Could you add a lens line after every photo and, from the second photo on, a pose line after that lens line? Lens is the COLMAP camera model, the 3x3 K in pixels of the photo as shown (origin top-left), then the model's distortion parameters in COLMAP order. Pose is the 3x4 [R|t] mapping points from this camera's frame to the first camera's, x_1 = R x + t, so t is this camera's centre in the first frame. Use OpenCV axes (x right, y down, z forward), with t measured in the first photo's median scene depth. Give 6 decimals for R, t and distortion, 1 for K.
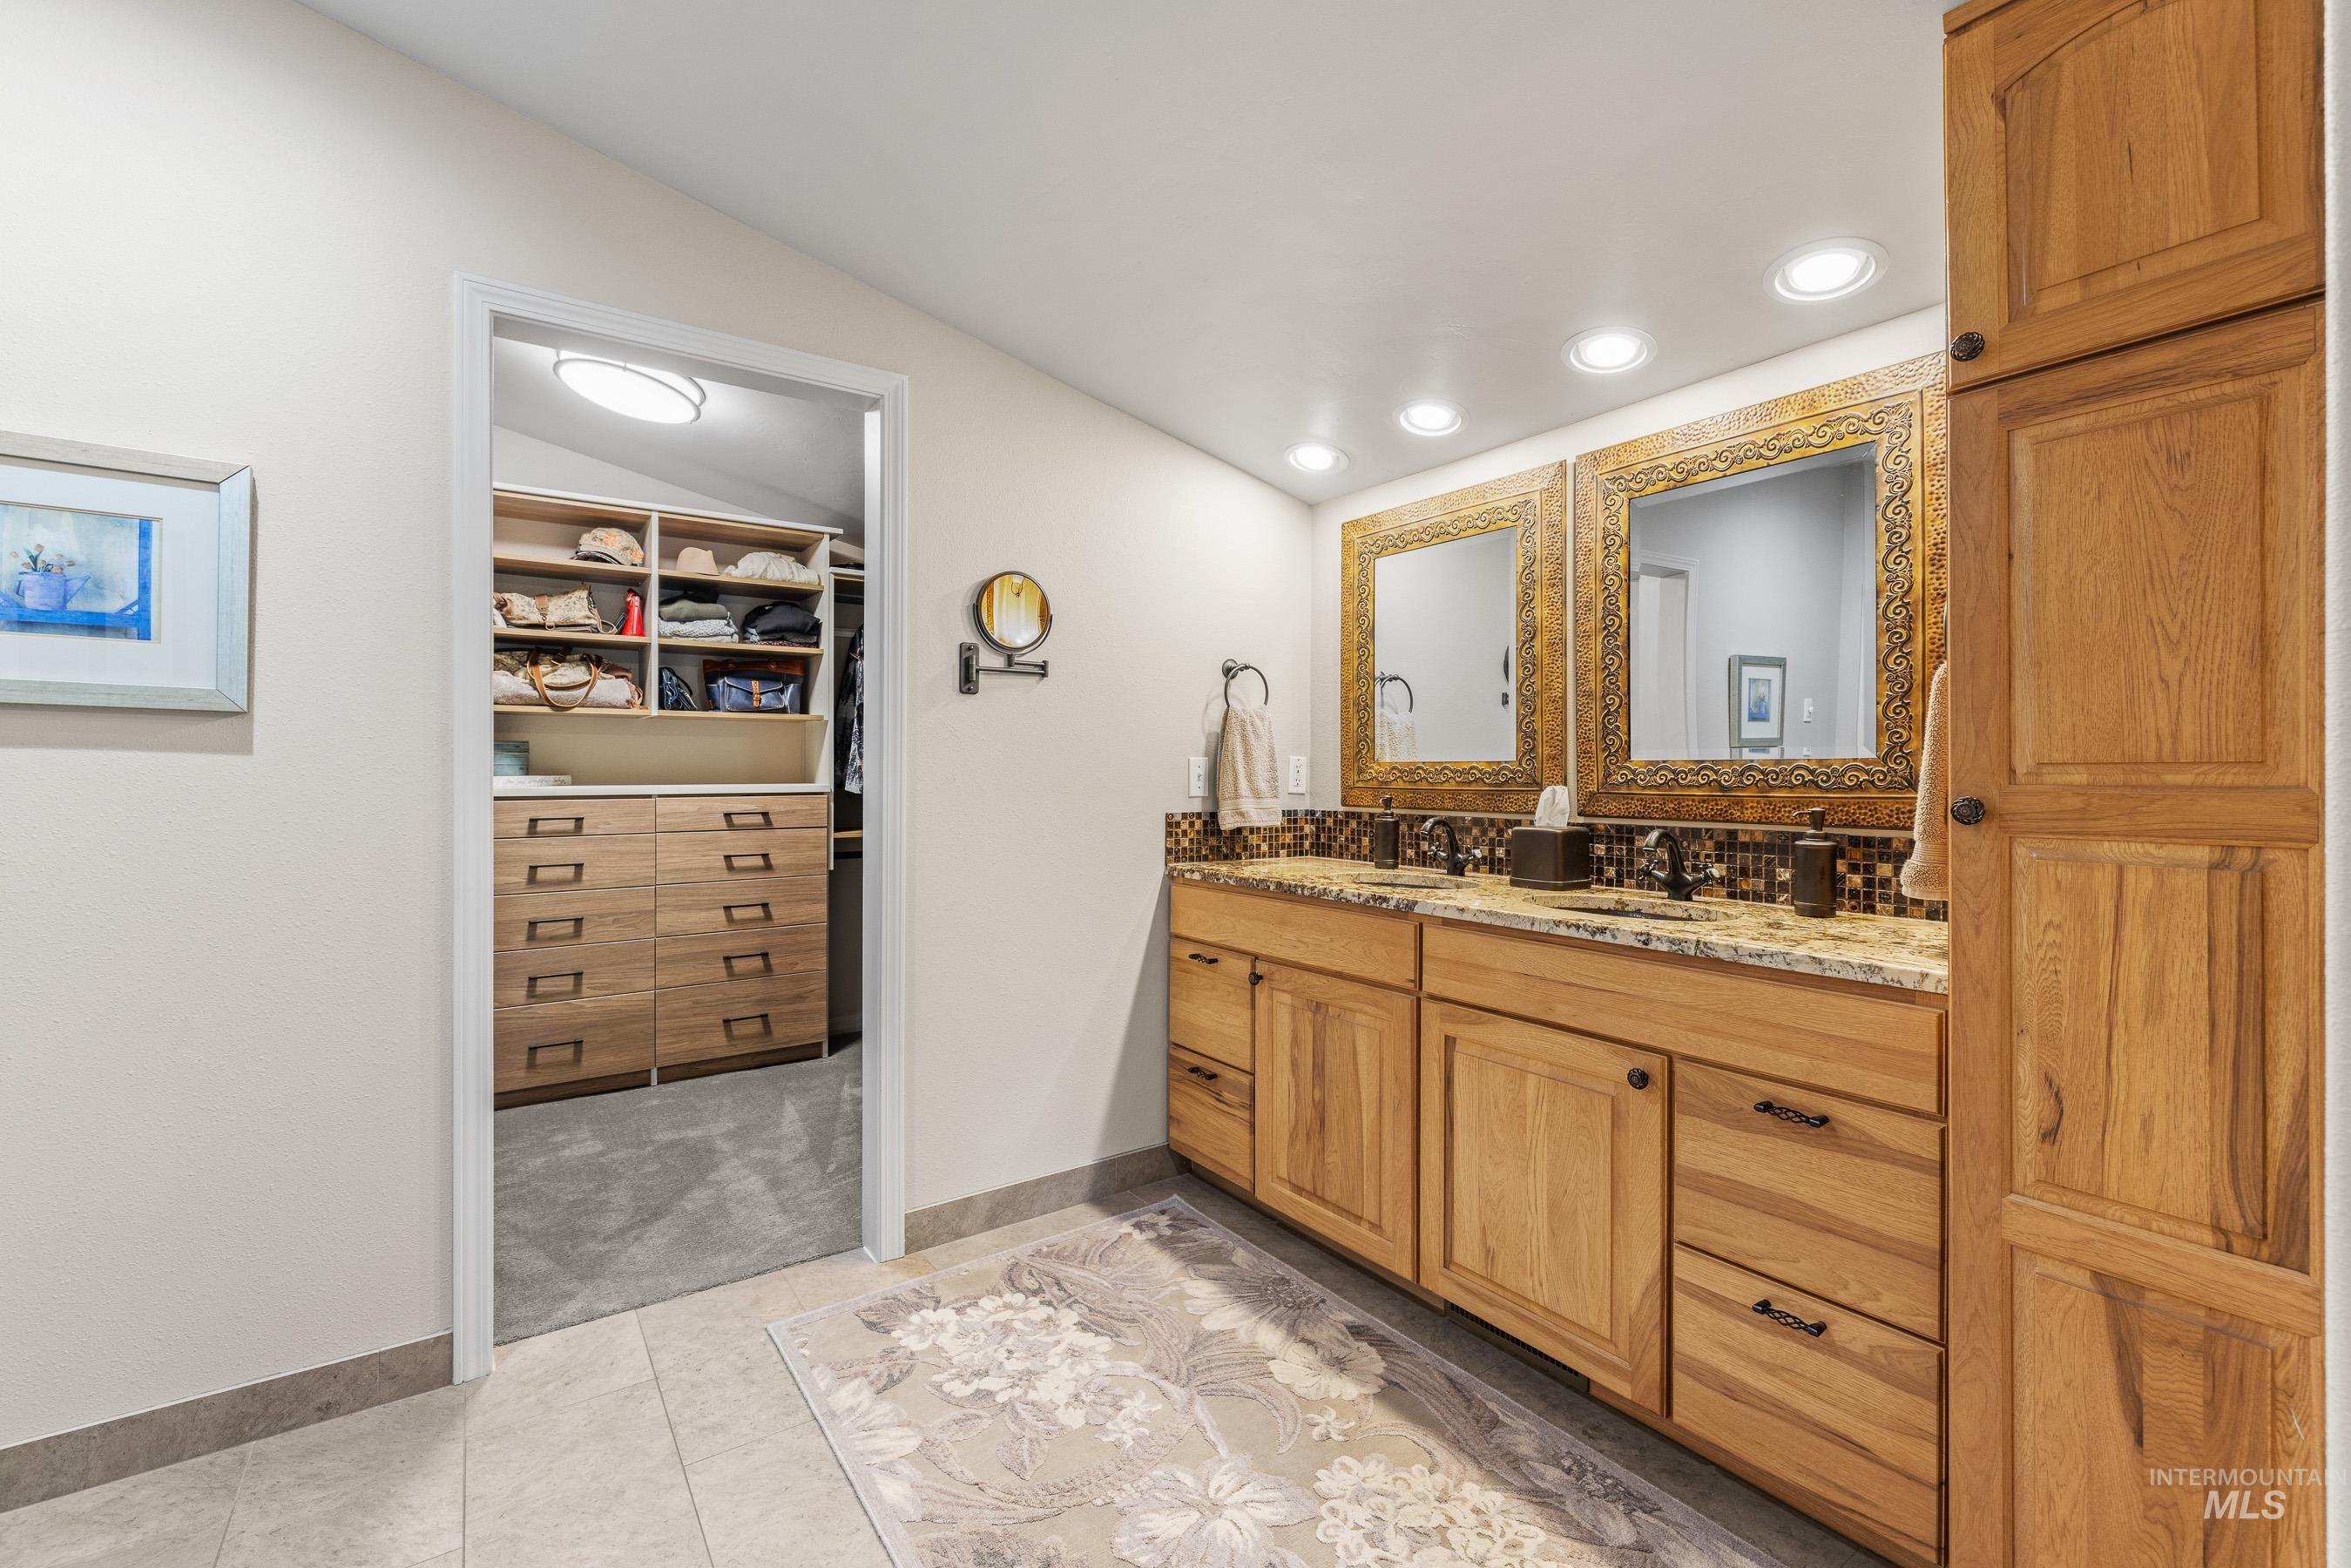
lens RADIAL K [[1000.1, 0, 1162.6], [0, 1000.1, 787.1], [0, 0, 1]] dist [0.000198, 0.000067]
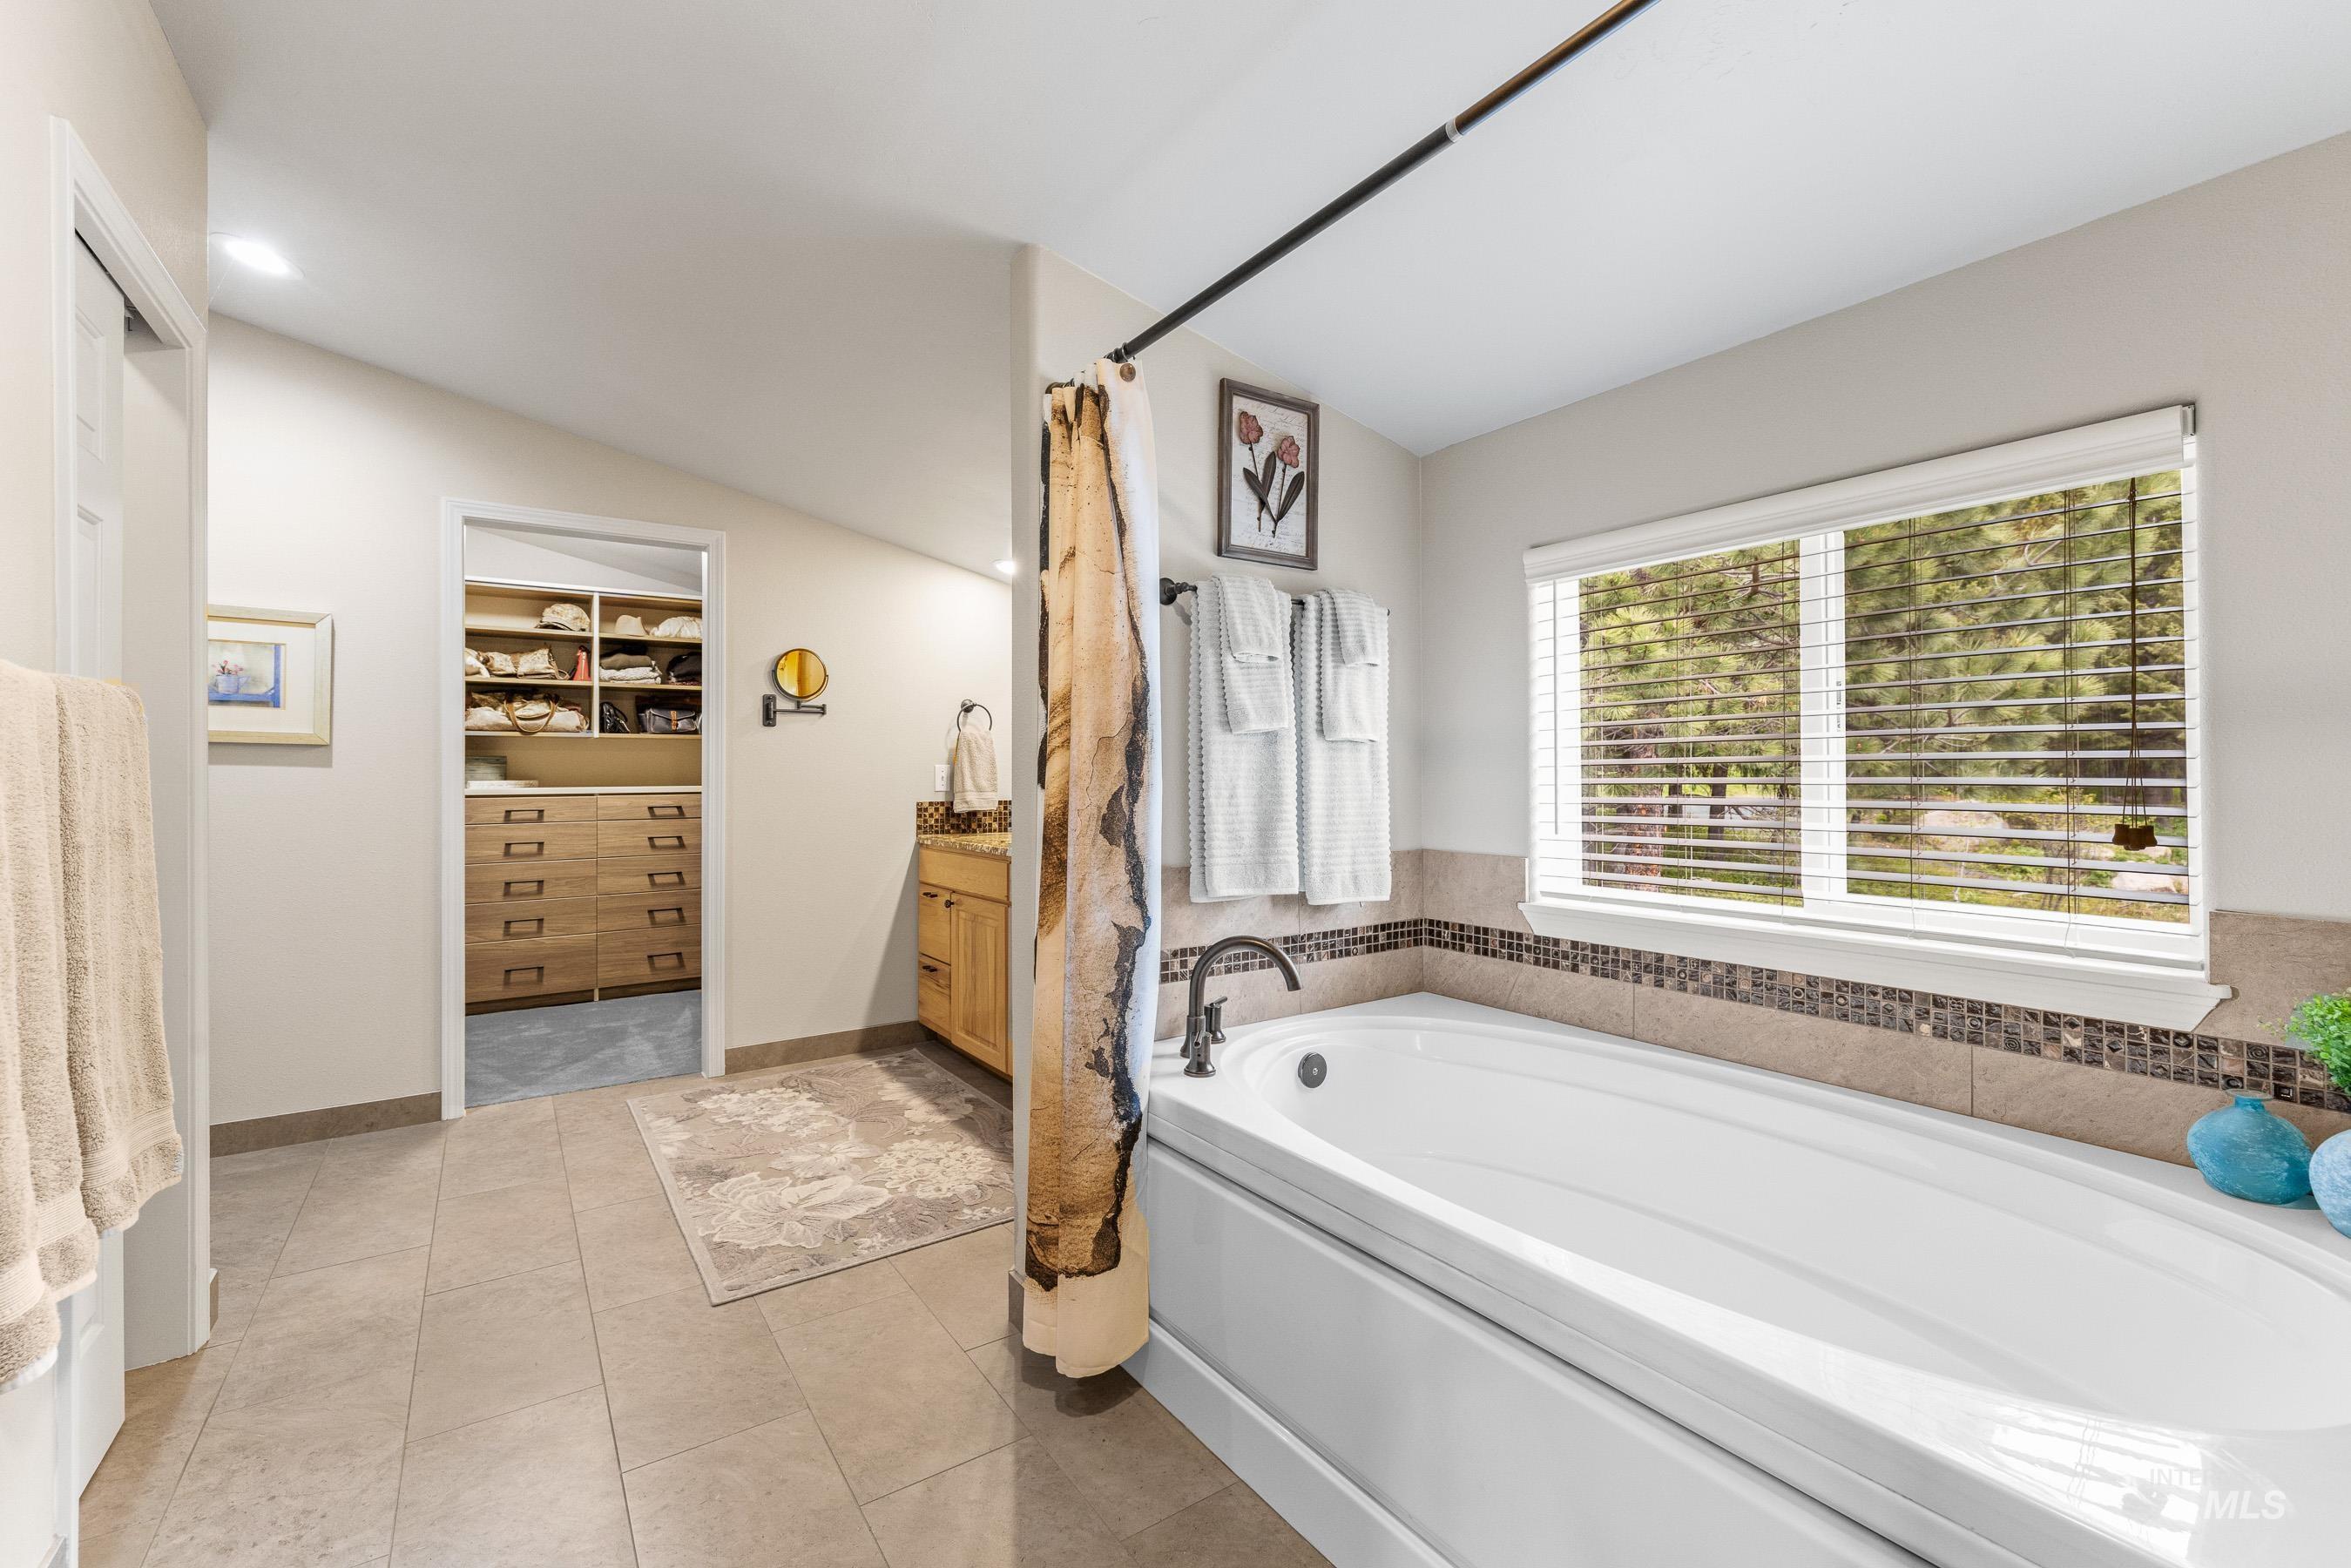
lens RADIAL K [[995.3, 0, 1174.7], [0, 995.3, 786.2], [0, 0, 1]] dist [0.002294, -0.000504]
pose [[0.999971, -0.005649, -0.005093, 0.496762], [0.005615, 0.999962, -0.006713, 0.017806], [0.005130, 0.006685, 0.999964, -0.629355]]
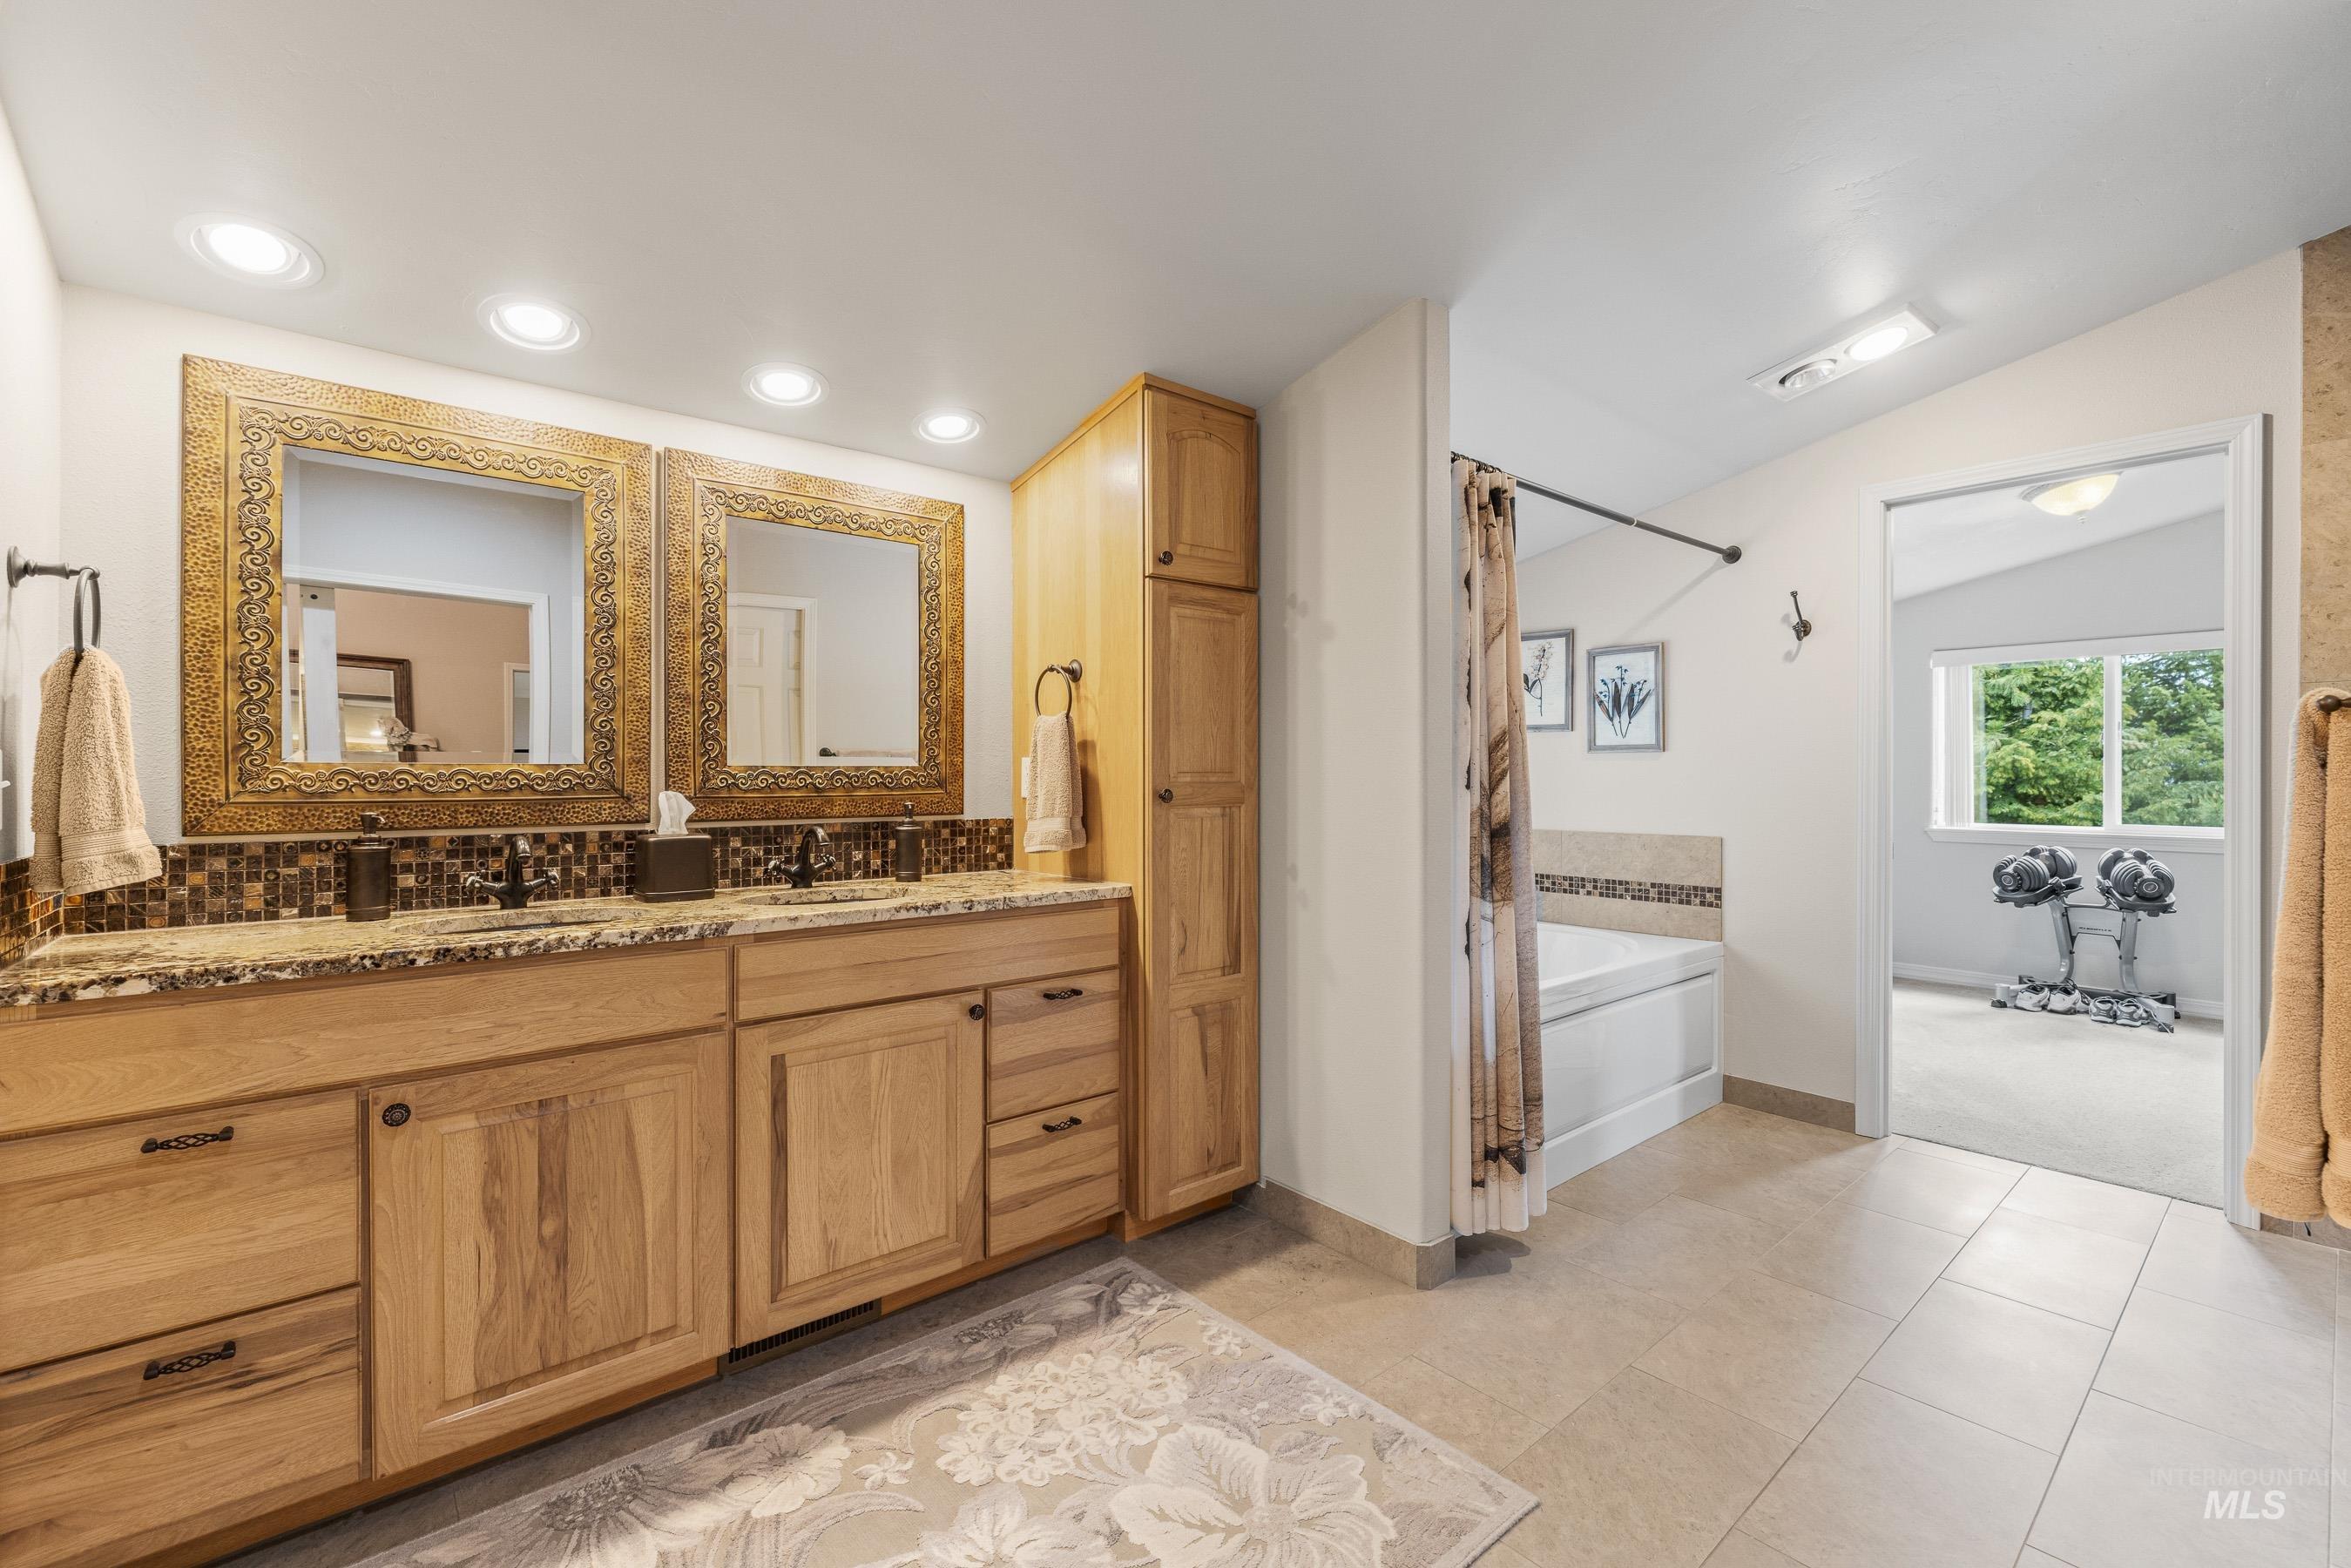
lens RADIAL K [[995.3, 0, 1174.1], [0, 995.3, 795.1], [0, 0, 1]] dist [0.000338, 0.000357]
pose [[-0.098570, -0.022610, 0.994873, -0.595119], [0.015853, 0.999579, 0.024288, -0.013164], [-0.995004, 0.018165, -0.098170, 0.619421]]
